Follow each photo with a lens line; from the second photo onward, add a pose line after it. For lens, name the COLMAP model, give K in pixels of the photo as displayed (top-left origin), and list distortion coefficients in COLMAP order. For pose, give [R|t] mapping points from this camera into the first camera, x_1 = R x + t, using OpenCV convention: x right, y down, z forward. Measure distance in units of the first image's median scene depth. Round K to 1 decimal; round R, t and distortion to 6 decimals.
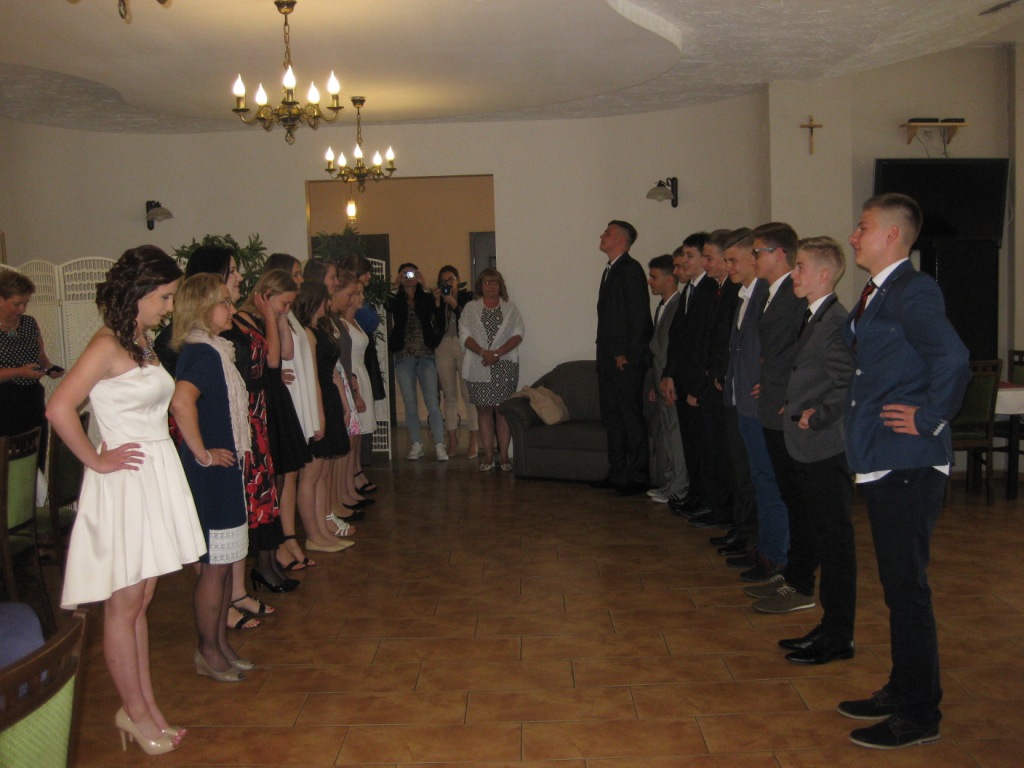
lens RADIAL K [[1030.5, 0, 512.9], [0, 1030.5, 380.5], [0, 0, 1]] dist [-0.114014, 0.000000]
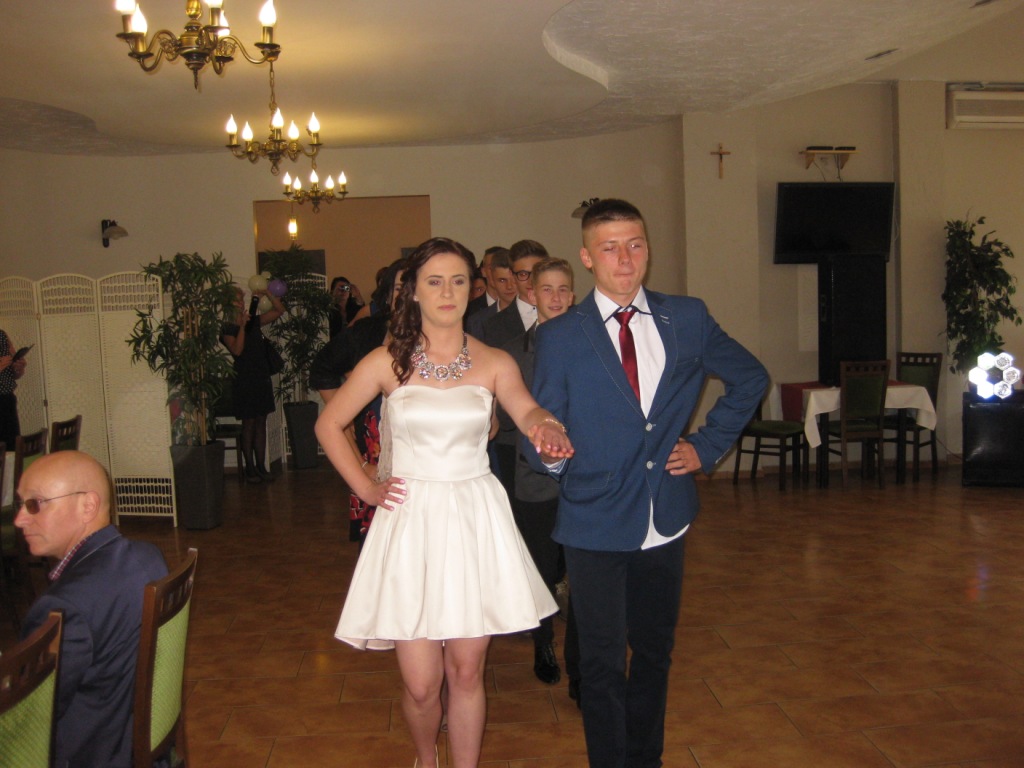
lens RADIAL K [[1030.5, 0, 512.7], [0, 1030.5, 388.5], [0, 0, 1]] dist [-0.114014, 0.000000]
pose [[0.996208, -0.012694, 0.086075, -0.036023], [0.013007, 0.999911, -0.003072, 0.009050], [-0.086029, 0.004180, 0.996284, -0.105054]]
